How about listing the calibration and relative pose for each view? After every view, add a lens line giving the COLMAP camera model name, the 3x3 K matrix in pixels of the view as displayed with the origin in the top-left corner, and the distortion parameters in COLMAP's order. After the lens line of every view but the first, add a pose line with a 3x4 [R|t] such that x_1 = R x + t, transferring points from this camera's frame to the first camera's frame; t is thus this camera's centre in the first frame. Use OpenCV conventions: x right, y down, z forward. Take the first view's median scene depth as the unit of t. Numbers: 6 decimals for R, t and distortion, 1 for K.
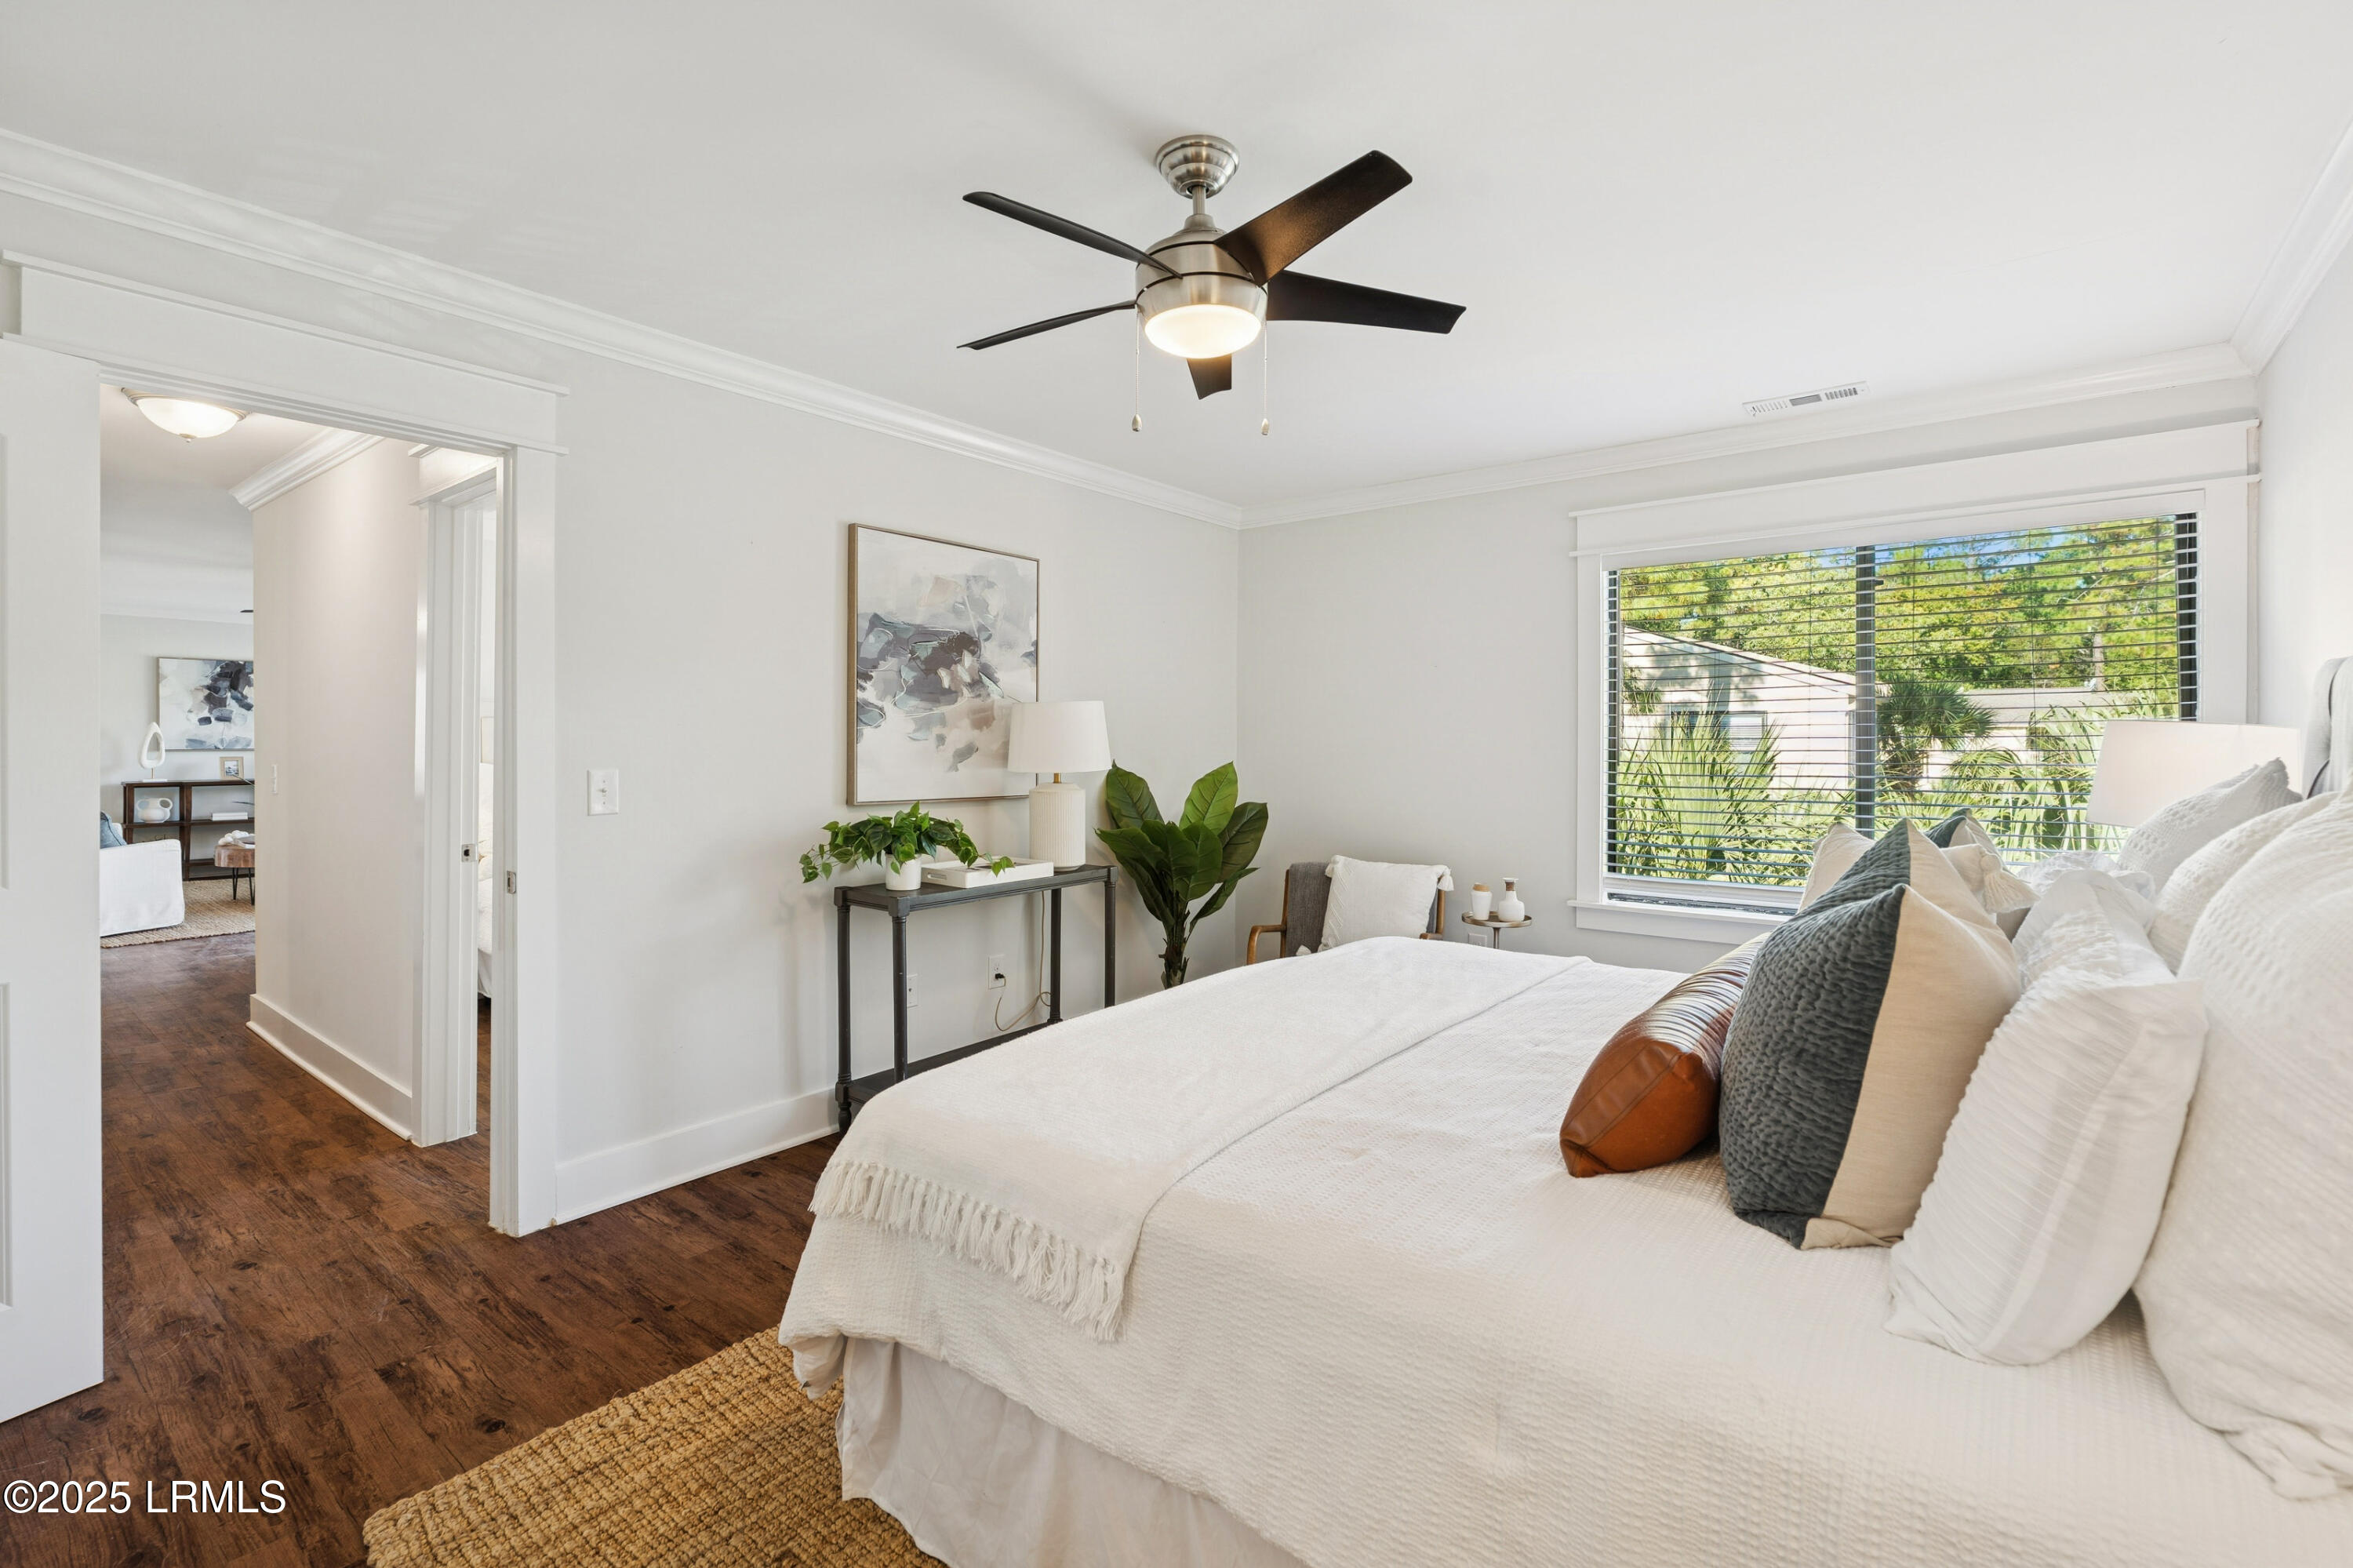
lens RADIAL K [[1035.3, 0, 1169.5], [0, 1035.3, 746.9], [0, 0, 1]] dist [-0.005080, -0.000359]
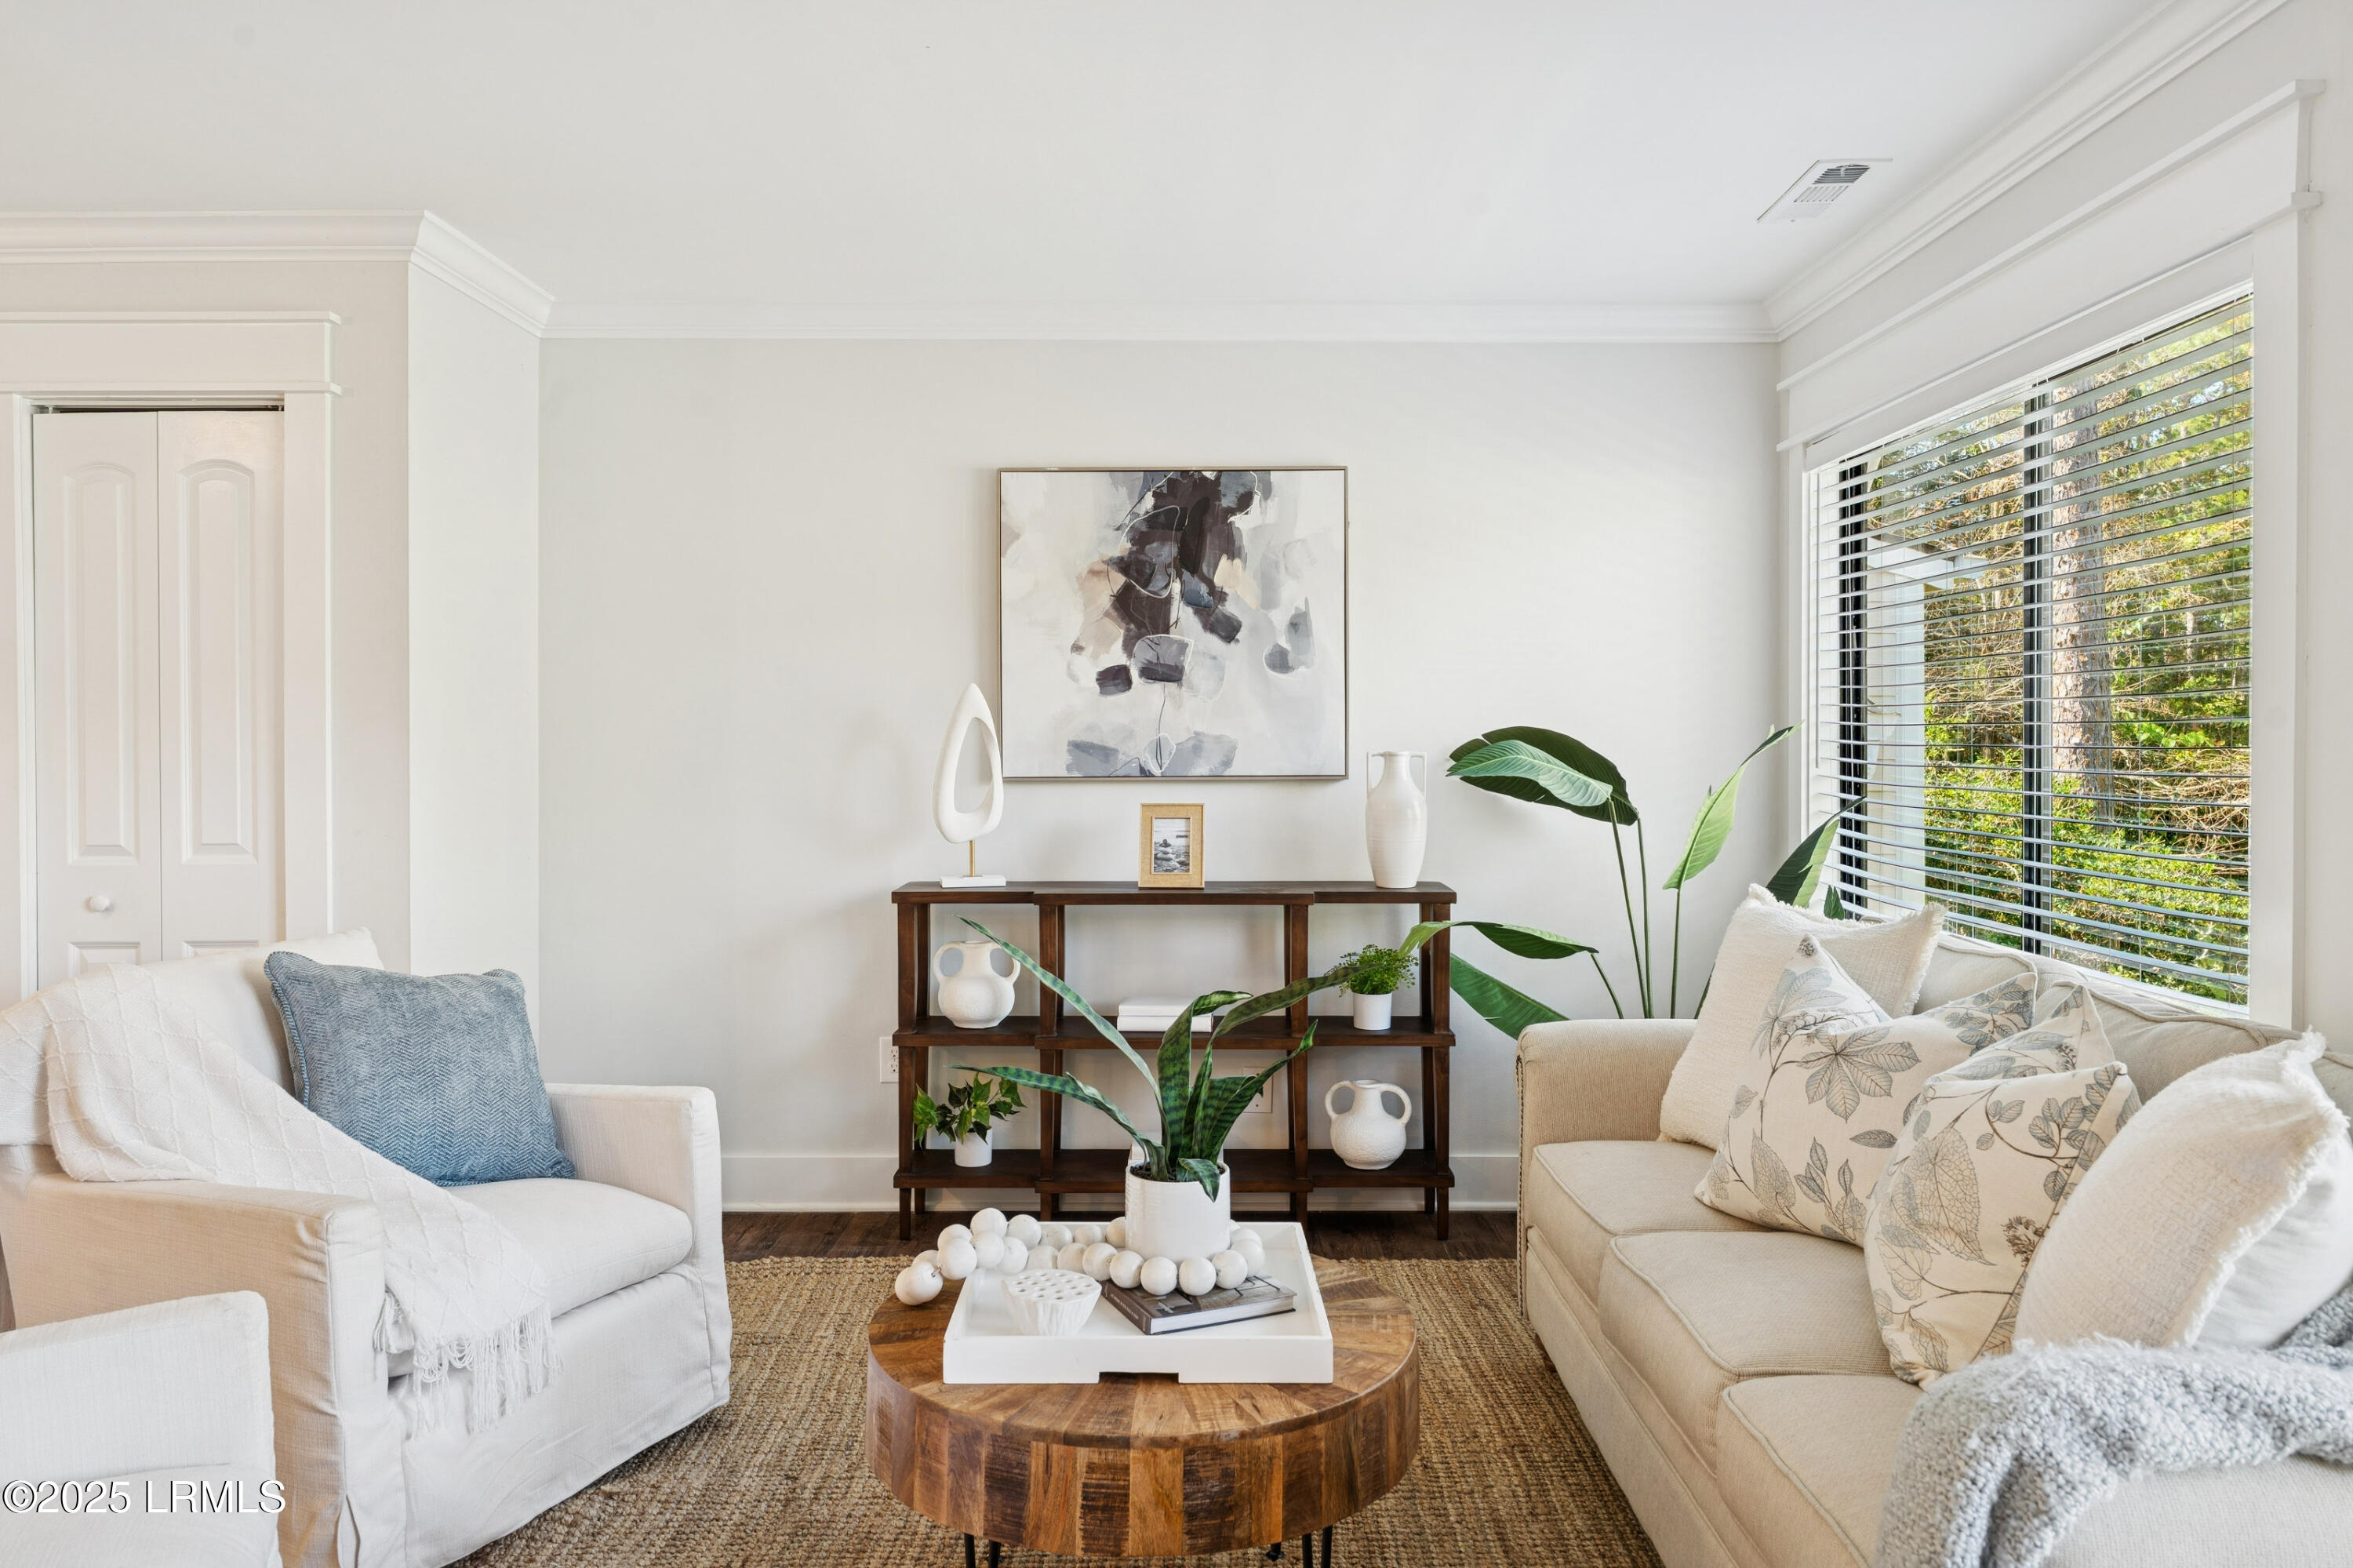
lens RADIAL K [[1595.1, 0, 1185.4], [0, 1595.1, 771.2], [0, 0, 1]] dist [-0.006001, 0.009271]
pose [[0.613998, 0.001390, -0.789307, -0.567511], [-0.002101, 0.999998, 0.000127, 0.000794], [0.789305, 0.001581, 0.613999, 0.740324]]
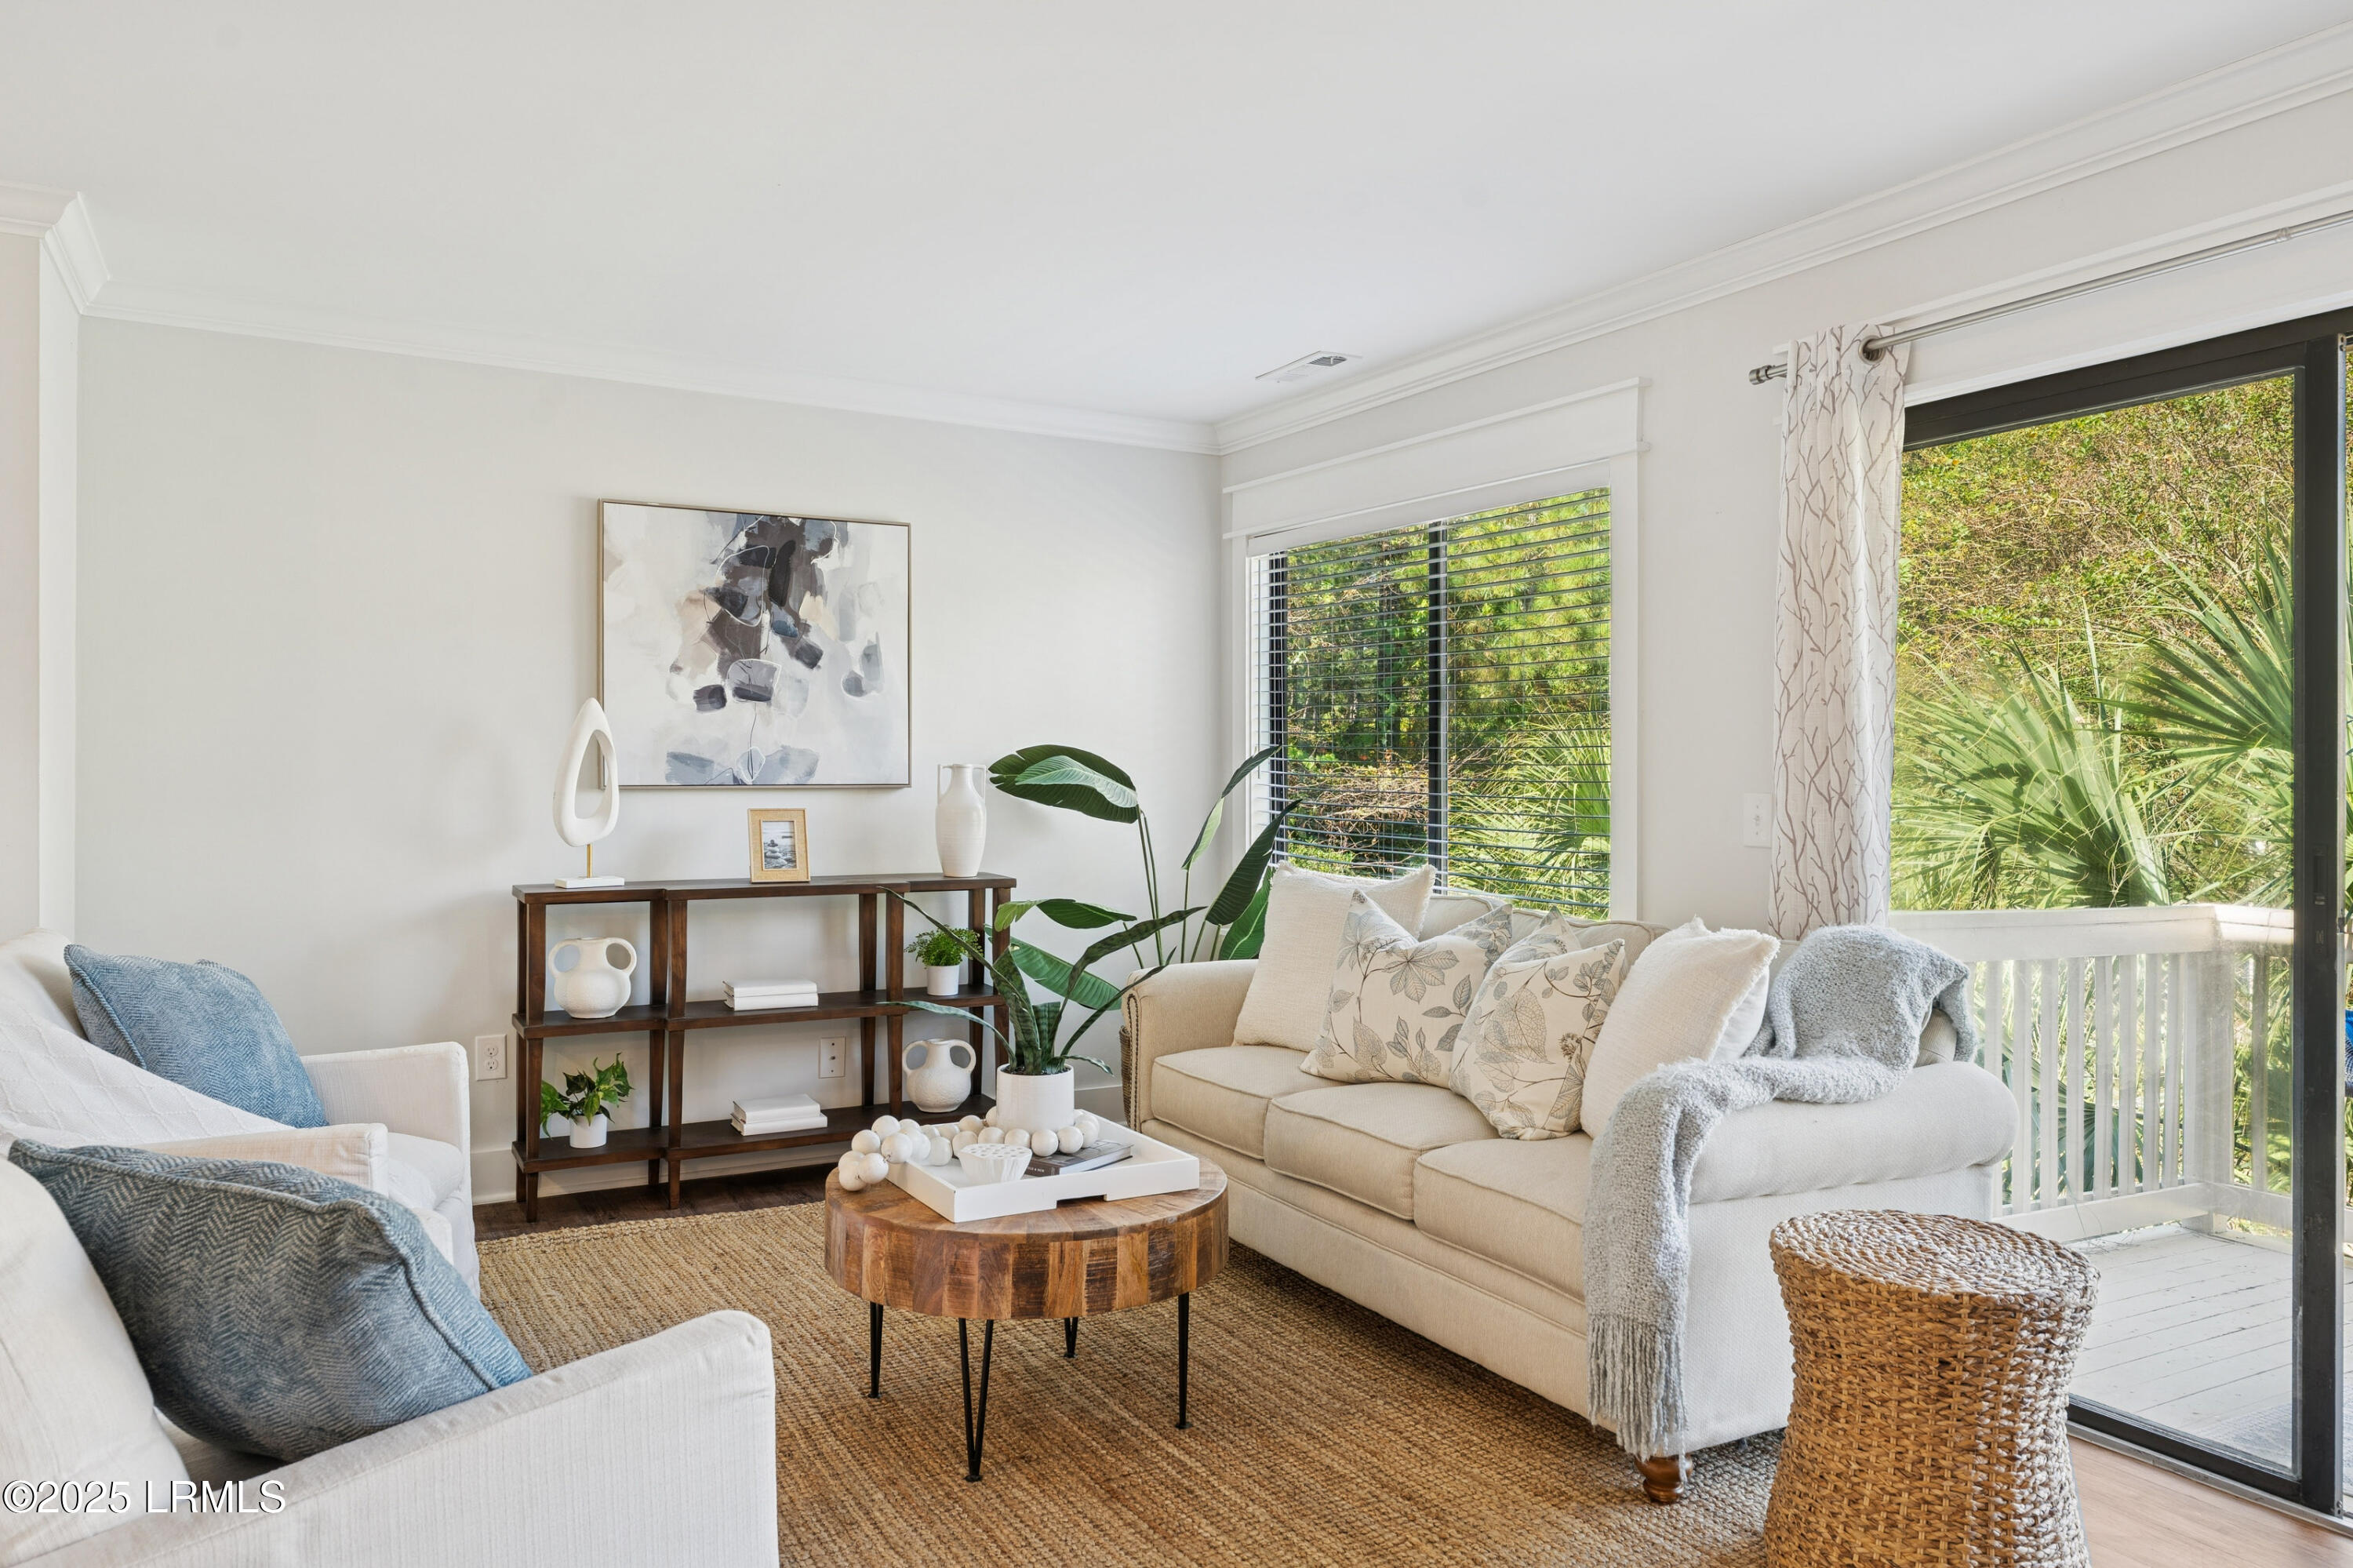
lens RADIAL K [[1595.1, 0, 1195.8], [0, 1595.1, 789.0], [0, 0, 1]] dist [-0.006001, 0.009271]
pose [[0.926361, 0.001623, -0.376632, -0.605817], [-0.002272, 0.999997, -0.001279, 0.004040], [0.376629, 0.002040, 0.926362, 0.592092]]
